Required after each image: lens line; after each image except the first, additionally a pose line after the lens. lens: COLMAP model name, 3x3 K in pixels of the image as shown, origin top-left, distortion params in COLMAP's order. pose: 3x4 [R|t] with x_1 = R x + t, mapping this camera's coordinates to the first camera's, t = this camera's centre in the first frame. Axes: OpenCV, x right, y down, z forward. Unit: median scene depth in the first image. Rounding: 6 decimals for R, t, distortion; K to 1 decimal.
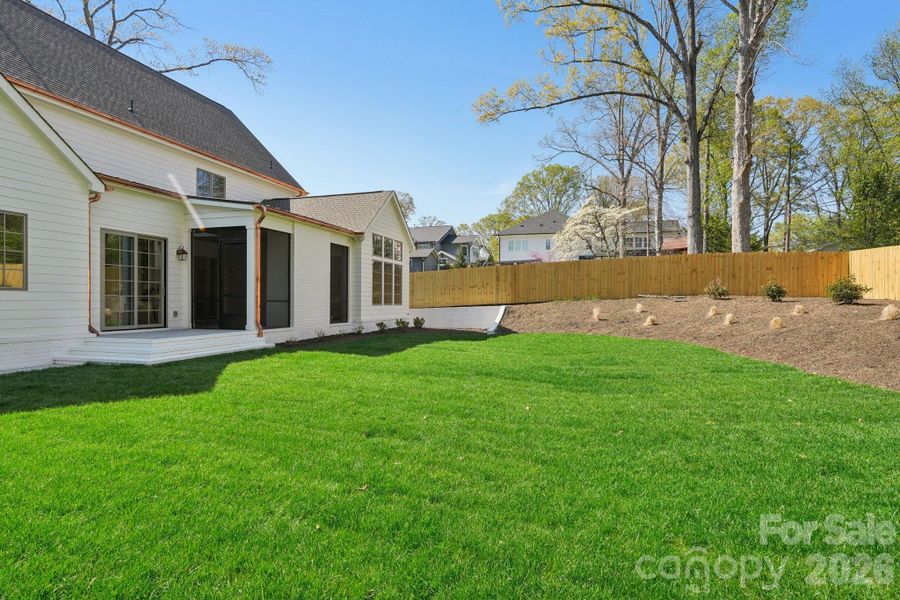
lens RADIAL K [[463.6, 0, 450.0], [0, 463.6, 300.0], [0, 0, 1]] dist [0.000702, -0.000655]
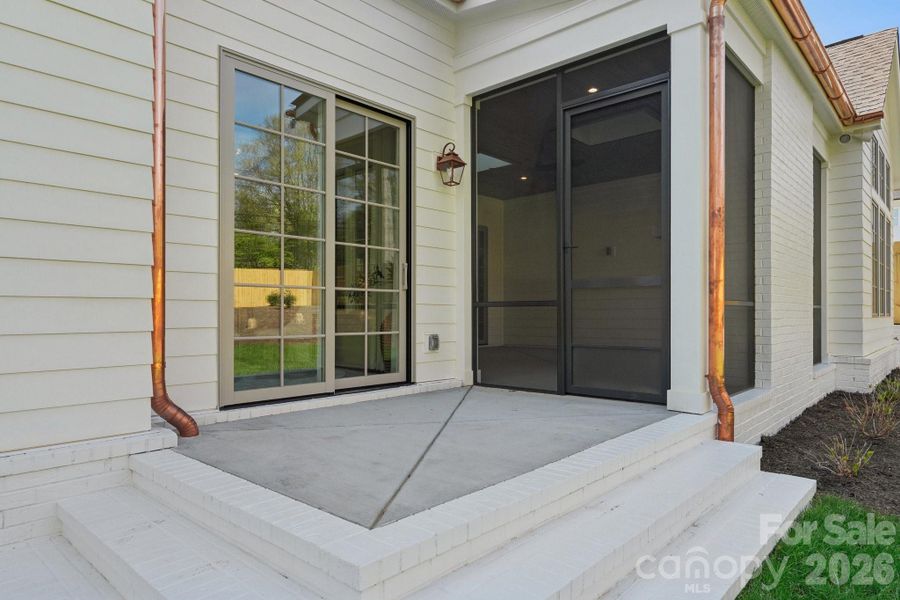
lens RADIAL K [[463.6, 0, 450.0], [0, 463.6, 300.0], [0, 0, 1]] dist [0.000702, -0.000655]
pose [[0.912332, -0.017012, -0.409098, -0.446247], [0.003676, 0.999437, -0.033363, 0.010238], [0.409436, 0.028935, 0.911880, 0.701168]]
